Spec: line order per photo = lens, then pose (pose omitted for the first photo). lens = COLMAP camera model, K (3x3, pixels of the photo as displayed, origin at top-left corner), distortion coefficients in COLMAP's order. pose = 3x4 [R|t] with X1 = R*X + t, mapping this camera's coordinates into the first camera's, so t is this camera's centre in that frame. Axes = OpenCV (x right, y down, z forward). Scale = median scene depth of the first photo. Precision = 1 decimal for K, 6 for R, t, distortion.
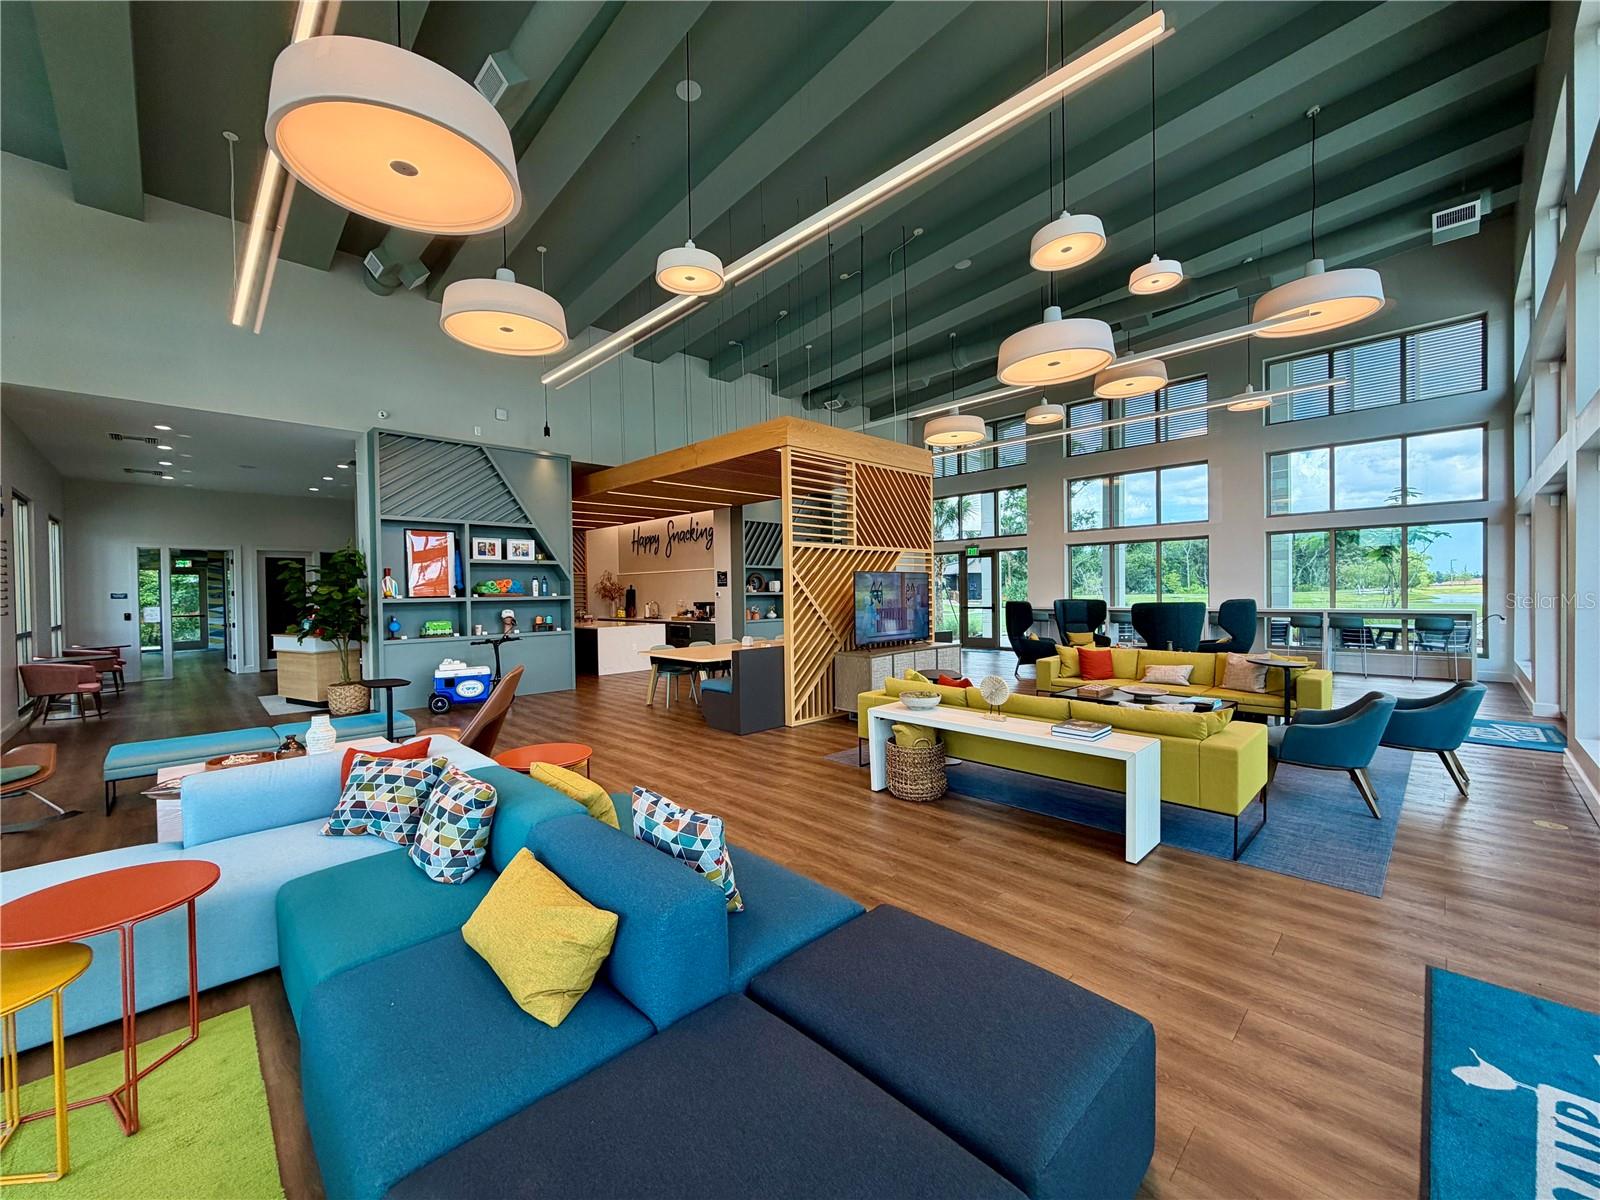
lens RADIAL K [[639.2, 0, 798.5], [0, 639.2, 599.8], [0, 0, 1]] dist [-0.003499, -0.000417]
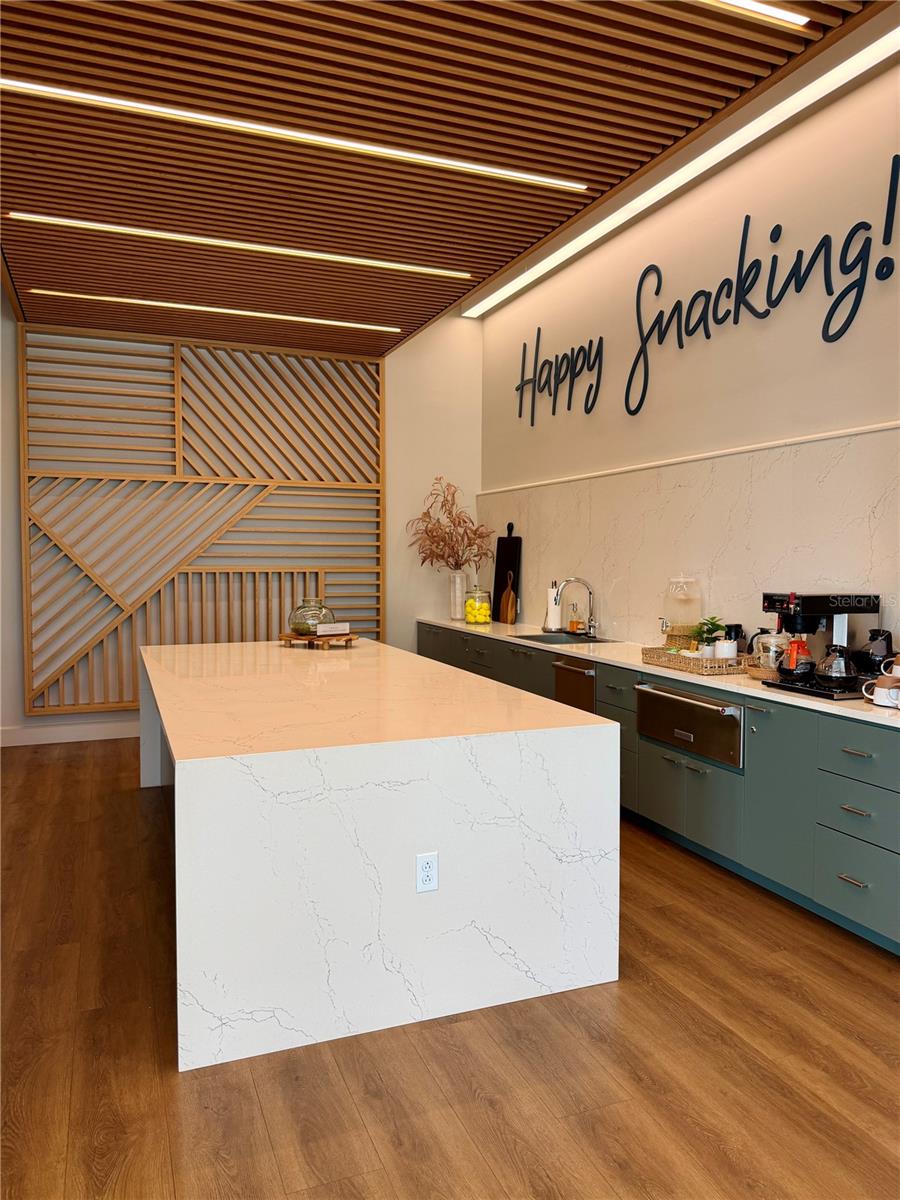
lens RADIAL K [[852.6, 0, 448.0], [0, 852.6, 602.1], [0, 0, 1]] dist [0.000468, -0.000123]
pose [[0.923606, 0.042239, -0.381009, -0.139104], [-0.026764, 0.998591, 0.045827, -0.002184], [0.382408, -0.032128, 0.923435, 0.649883]]
